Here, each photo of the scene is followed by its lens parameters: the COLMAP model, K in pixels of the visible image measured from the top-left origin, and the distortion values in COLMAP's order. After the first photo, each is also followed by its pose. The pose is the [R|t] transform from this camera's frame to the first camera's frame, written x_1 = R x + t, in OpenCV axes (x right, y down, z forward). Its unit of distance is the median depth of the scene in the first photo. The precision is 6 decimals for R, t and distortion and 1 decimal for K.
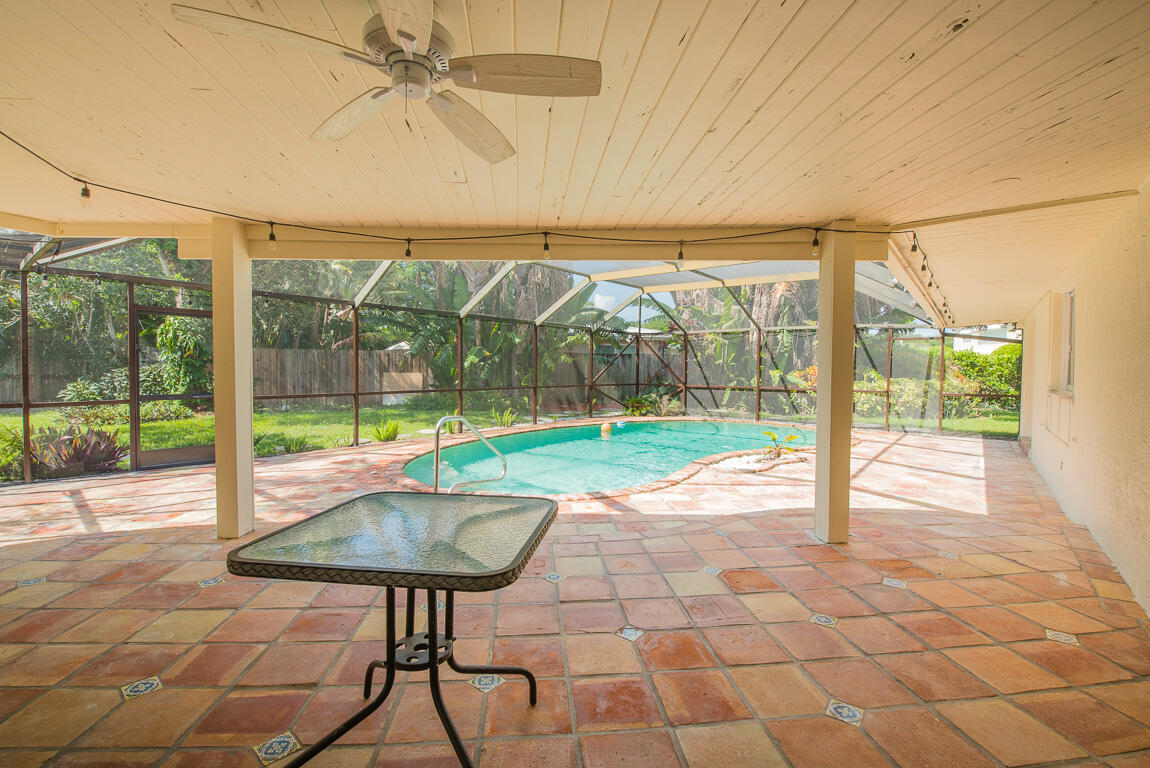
lens RADIAL K [[504.9, 0, 575.0], [0, 504.9, 384.0], [0, 0, 1]] dist [-0.000147, 0.000028]
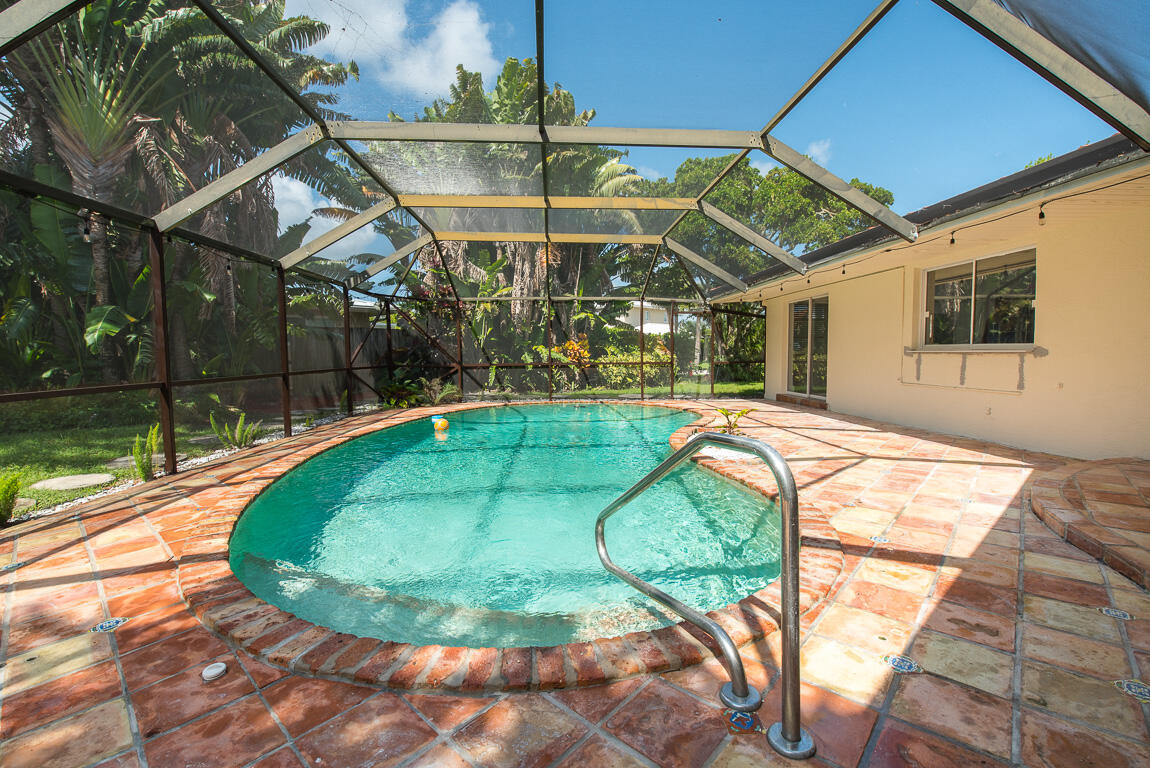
lens RADIAL K [[504.9, 0, 575.0], [0, 504.9, 384.0], [0, 0, 1]] dist [-0.000147, 0.000028]
pose [[0.737651, -0.058900, 0.672608, -0.194275], [0.041889, 0.998261, 0.041478, 0.007679], [-0.673882, -0.002421, 0.738835, 0.276365]]
